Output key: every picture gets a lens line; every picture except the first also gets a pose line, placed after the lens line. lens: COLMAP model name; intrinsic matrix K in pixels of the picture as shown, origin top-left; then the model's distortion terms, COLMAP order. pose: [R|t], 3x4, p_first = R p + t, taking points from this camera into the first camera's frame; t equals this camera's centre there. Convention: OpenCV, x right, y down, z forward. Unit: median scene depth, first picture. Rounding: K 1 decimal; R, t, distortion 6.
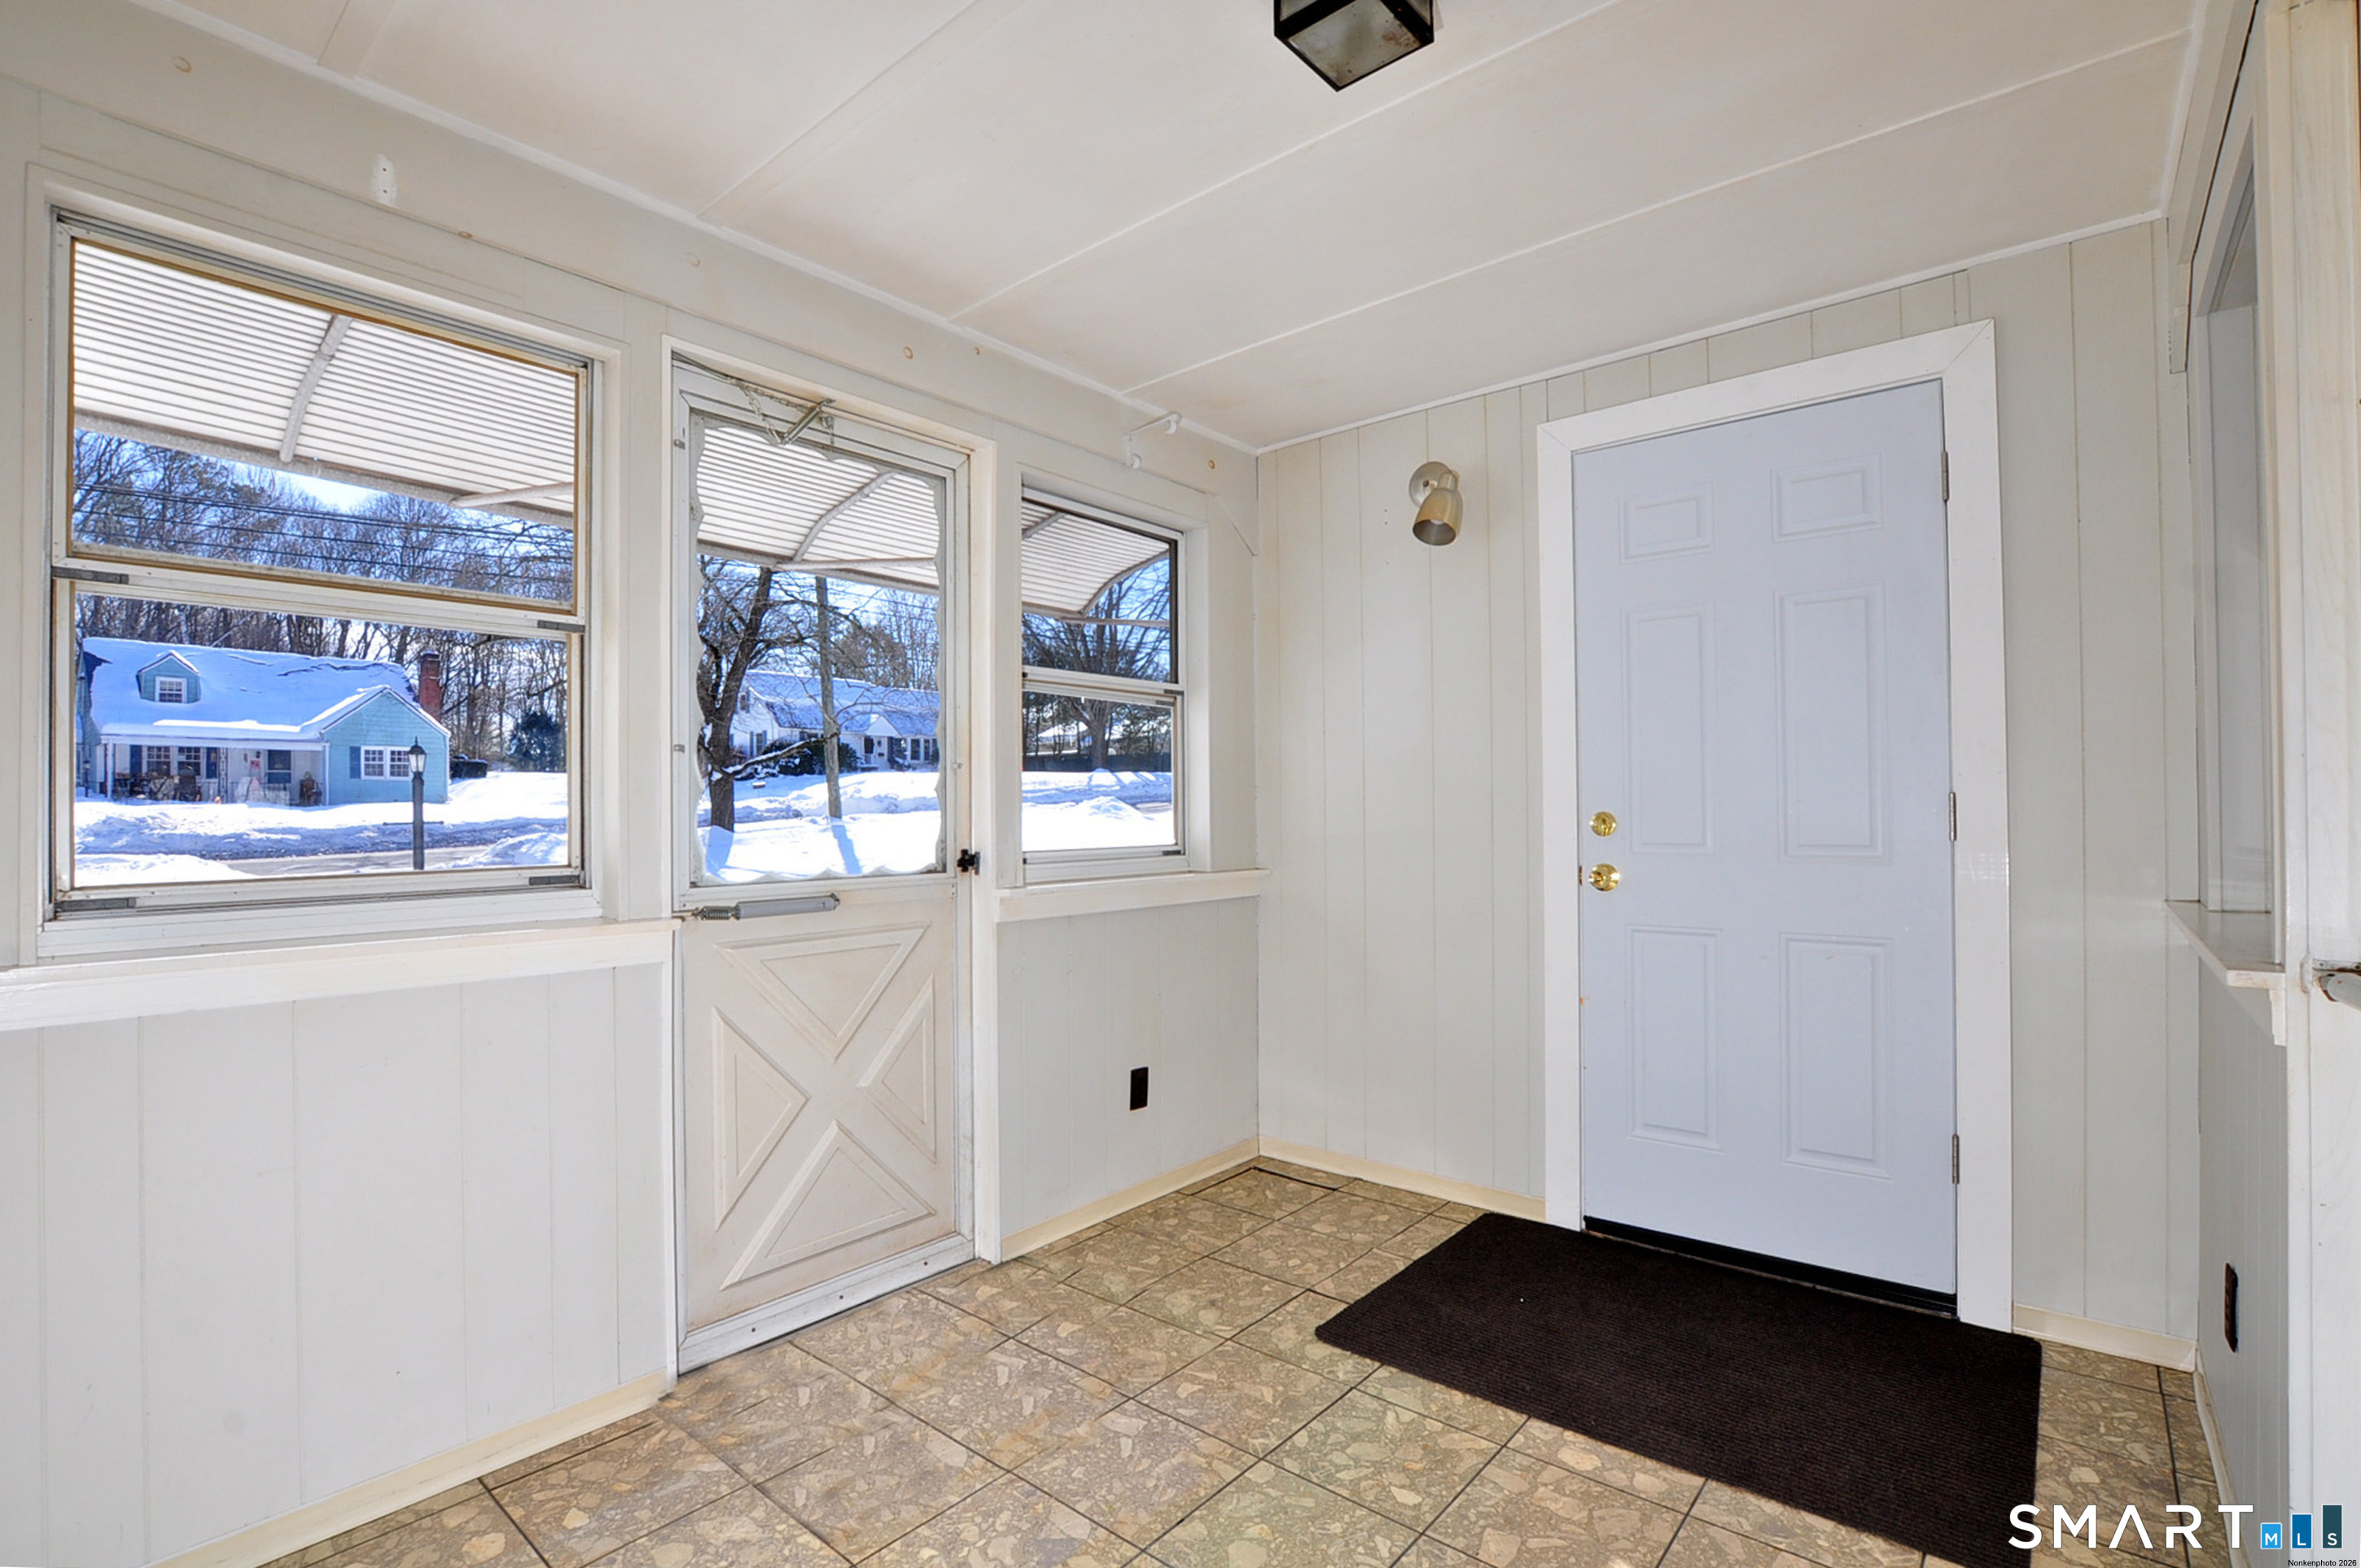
lens RADIAL K [[1073.6, 0, 1180.5], [0, 1073.6, 784.0], [0, 0, 1]] dist [-0.027177, 0.000423]
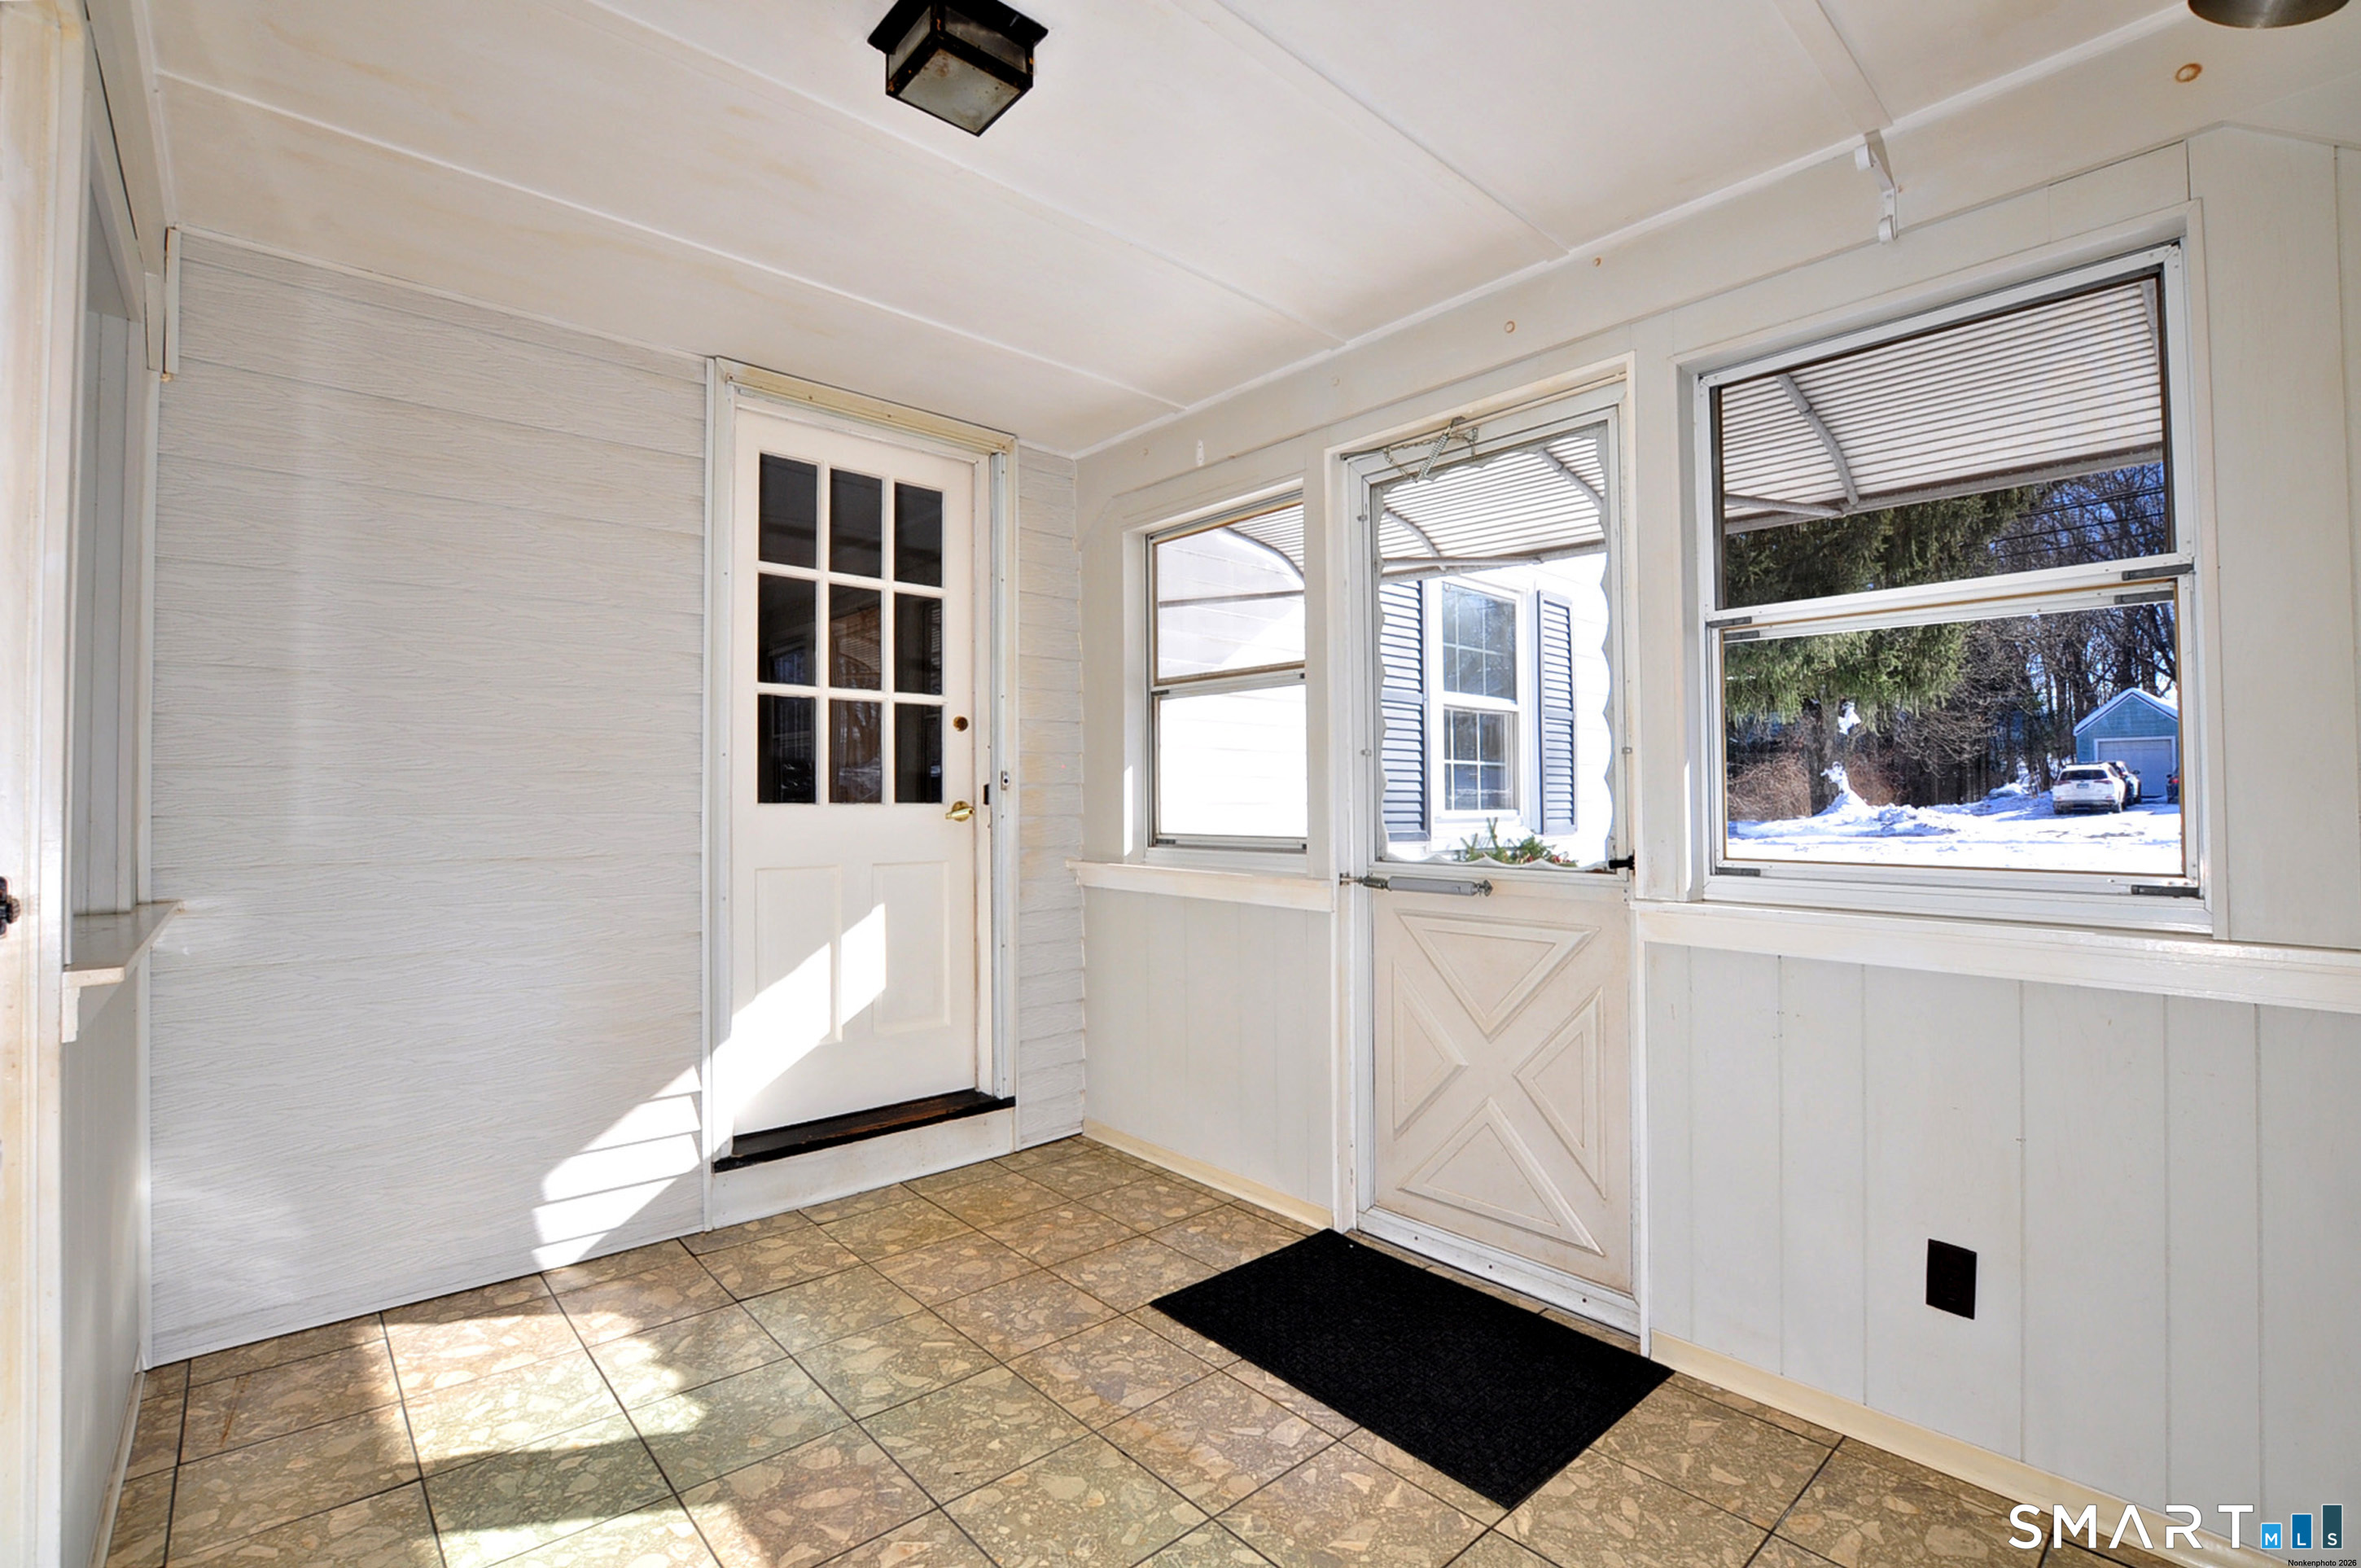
lens RADIAL K [[1053.6, 0, 1197.2], [0, 1053.6, 791.9], [0, 0, 1]] dist [-0.031163, 0.000746]
pose [[-0.131320, -0.001847, -0.991338, 0.837088], [0.021626, 0.999755, -0.004728, 0.016288], [0.991104, -0.022059, -0.131248, 0.975985]]
